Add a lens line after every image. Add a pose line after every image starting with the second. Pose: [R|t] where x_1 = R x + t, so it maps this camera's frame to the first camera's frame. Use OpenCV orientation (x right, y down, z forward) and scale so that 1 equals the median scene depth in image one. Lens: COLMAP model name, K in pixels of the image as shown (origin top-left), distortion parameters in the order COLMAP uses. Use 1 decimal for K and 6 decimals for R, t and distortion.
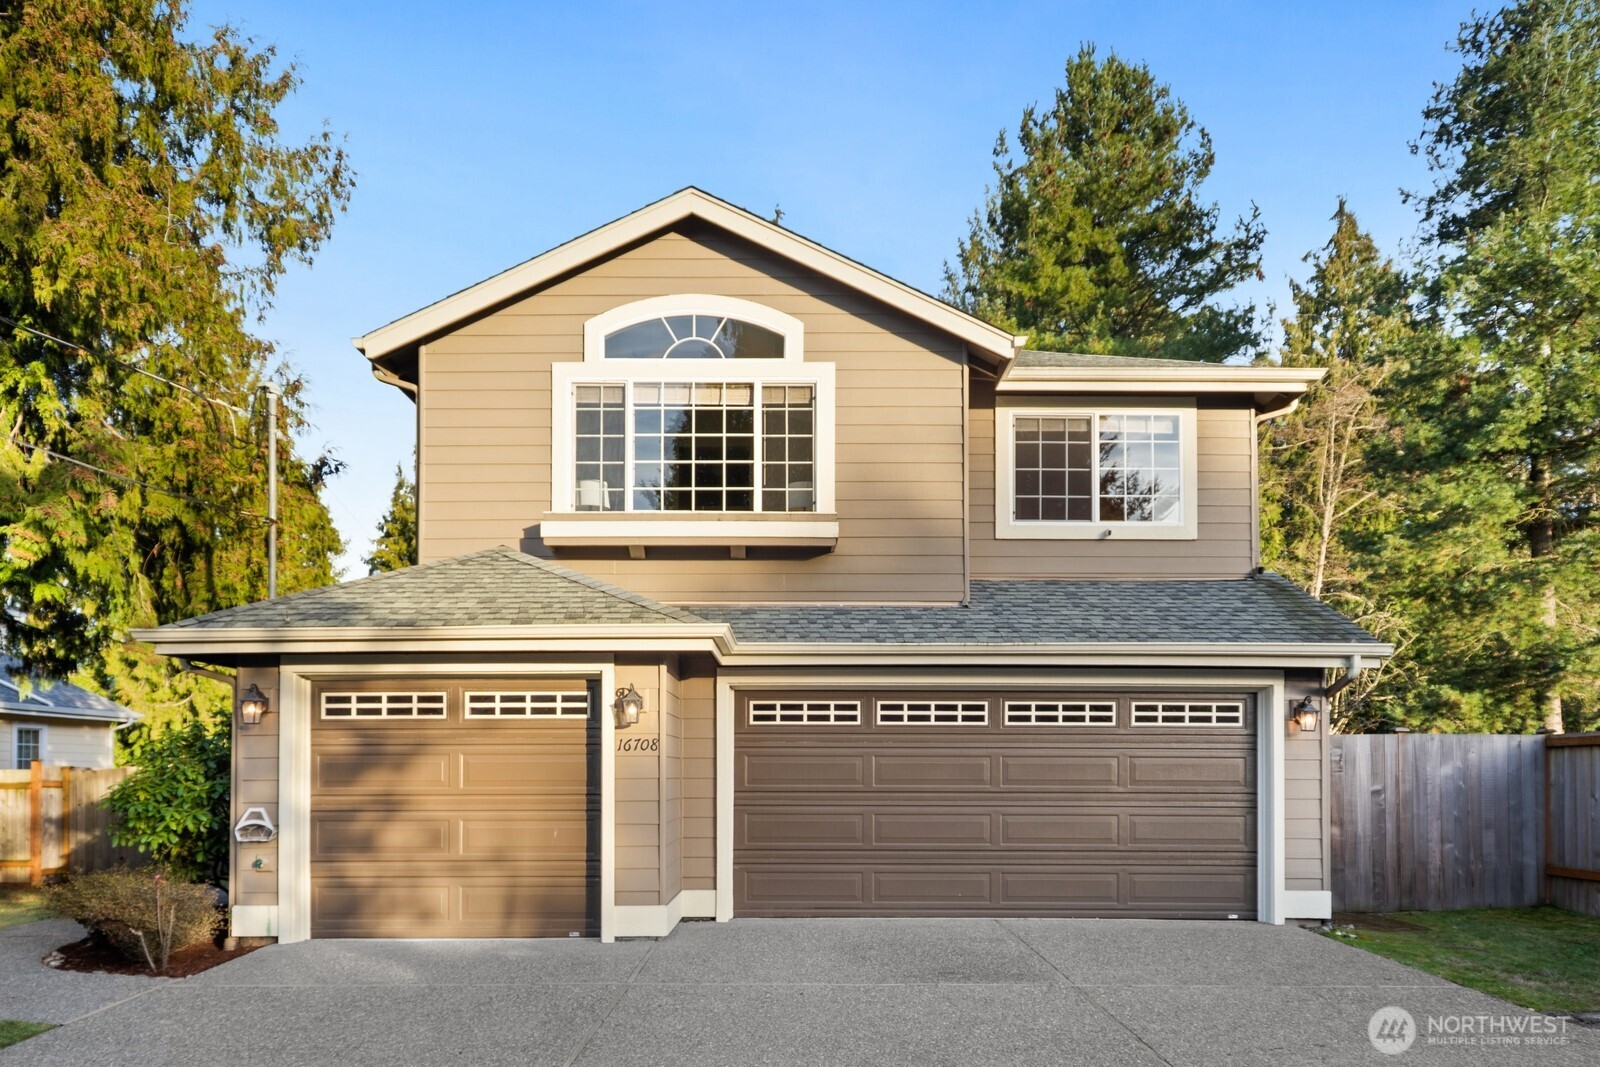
lens RADIAL K [[1162.7, 0, 799.6], [0, 1162.7, 818.0], [0, 0, 1]] dist [-0.009988, -0.011383]
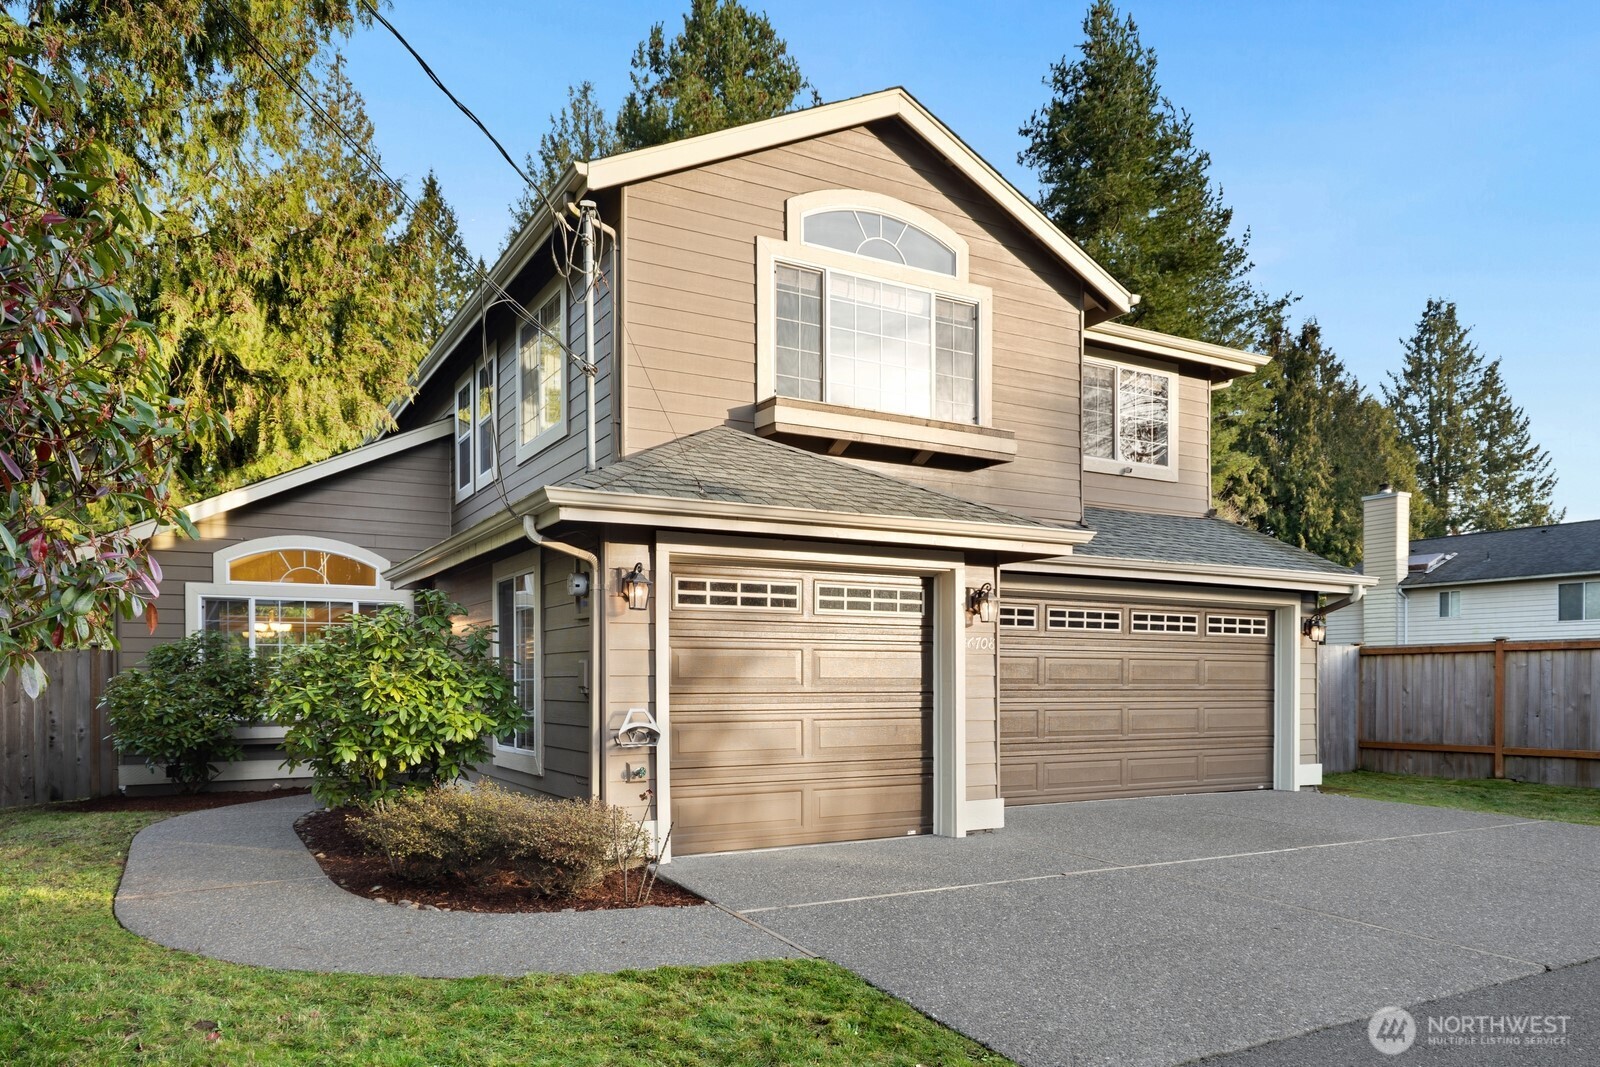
lens RADIAL K [[1125.1, 0, 801.9], [0, 1125.1, 751.2], [0, 0, 1]] dist [-0.006384, 0.003633]
pose [[0.864742, -0.031571, 0.501222, -0.654227], [0.017367, 0.999305, 0.032981, -0.002833], [-0.501915, -0.019815, 0.864690, 0.182803]]
